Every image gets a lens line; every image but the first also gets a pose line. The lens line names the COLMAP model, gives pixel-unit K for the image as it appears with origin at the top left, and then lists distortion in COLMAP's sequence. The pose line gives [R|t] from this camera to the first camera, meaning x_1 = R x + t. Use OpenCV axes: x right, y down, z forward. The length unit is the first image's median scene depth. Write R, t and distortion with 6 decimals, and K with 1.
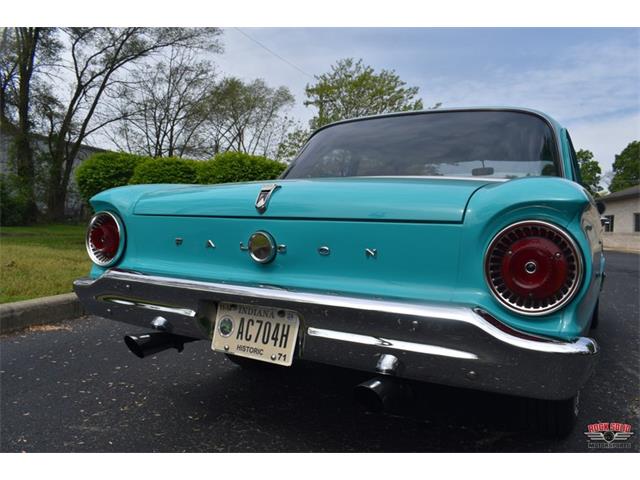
lens RADIAL K [[497.9, 0, 320.0], [0, 497.9, 240.0], [0, 0, 1]] dist [-0.104407, 0.022086]
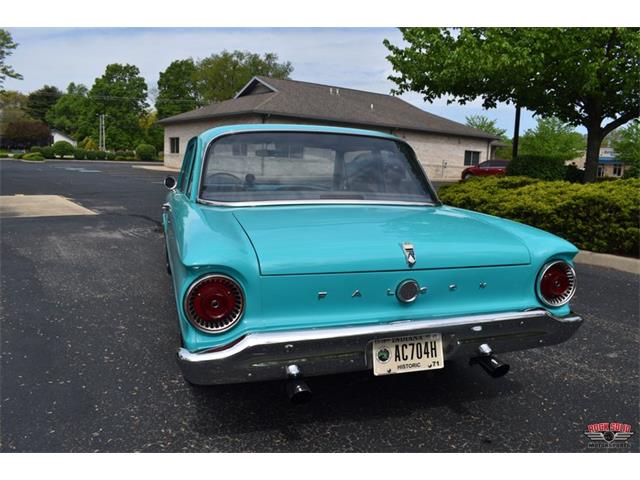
lens RADIAL K [[521.3, 0, 320.0], [0, 521.3, 240.0], [0, 0, 1]] dist [-0.091141, 0.008396]
pose [[0.655648, -0.134971, 0.742906, -0.784392], [0.013267, 0.985801, 0.167392, -0.217772], [-0.754950, -0.099894, 0.648129, 0.170008]]
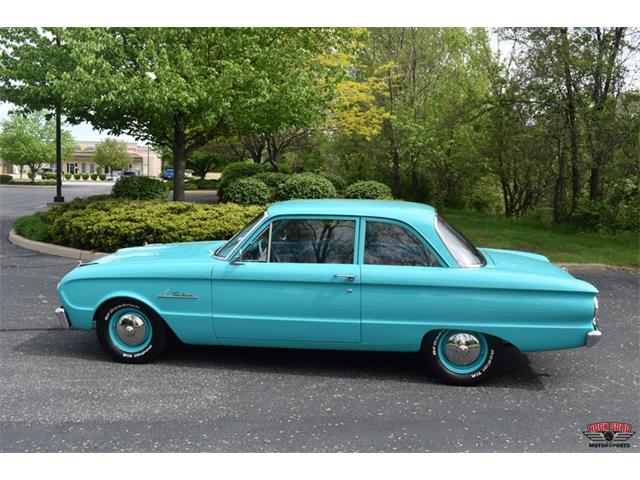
lens RADIAL K [[594.5, 0, 320.0], [0, 594.5, 240.0], [0, 0, 1]] dist [-0.082248, 0.004384]
pose [[-0.387516, -0.158691, 0.908102, -1.672188], [-0.021638, 0.986367, 0.163134, -0.508270], [-0.921609, 0.043568, -0.385666, 2.291240]]
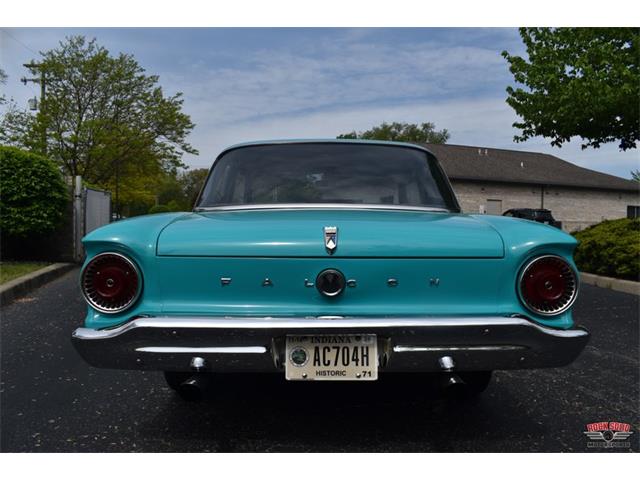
lens RADIAL K [[500.3, 0, 320.0], [0, 500.3, 240.0], [0, 0, 1]] dist [-0.092857, 0.007597]
pose [[0.856303, -0.052300, 0.513819, -0.438025], [0.039136, 0.998570, 0.036419, -0.077029], [-0.514989, -0.011077, 0.857125, 0.015119]]
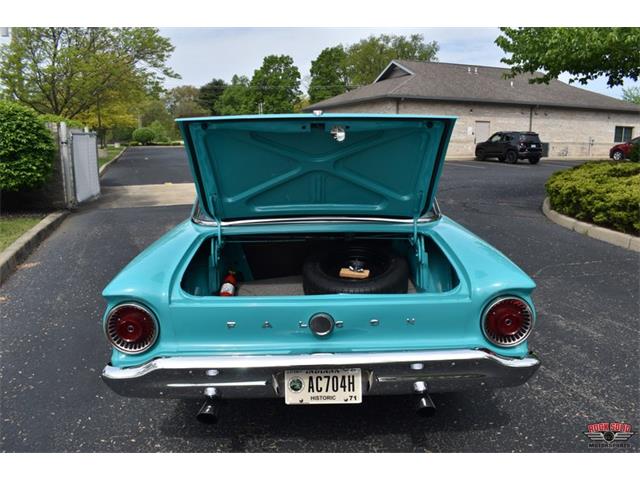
lens RADIAL K [[500.3, 0, 320.0], [0, 500.3, 240.0], [0, 0, 1]] dist [-0.092857, 0.007597]
pose [[0.842407, -0.154898, 0.516097, -0.470224], [0.055757, 0.977708, 0.202433, -0.289819], [-0.535949, -0.141755, 0.832265, -0.050994]]
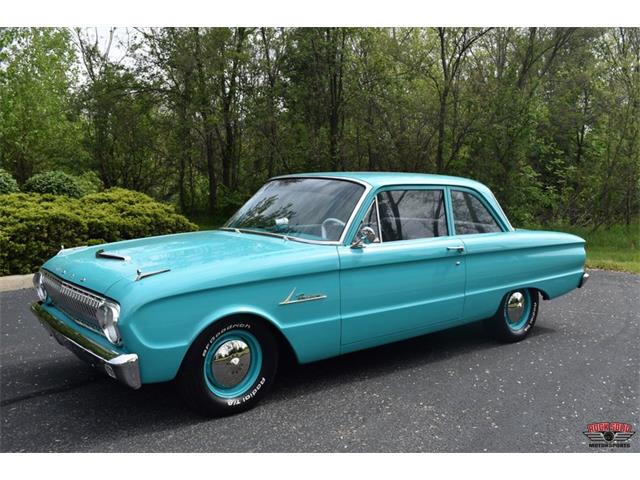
lens RADIAL K [[625.1, 0, 320.0], [0, 625.1, 240.0], [0, 0, 1]] dist [-0.074819, -0.002052]
pose [[-0.936821, -0.090044, 0.338021, -0.209363], [-0.051363, 0.991237, 0.121700, -0.312259], [-0.346018, 0.096649, -0.933237, 3.395466]]
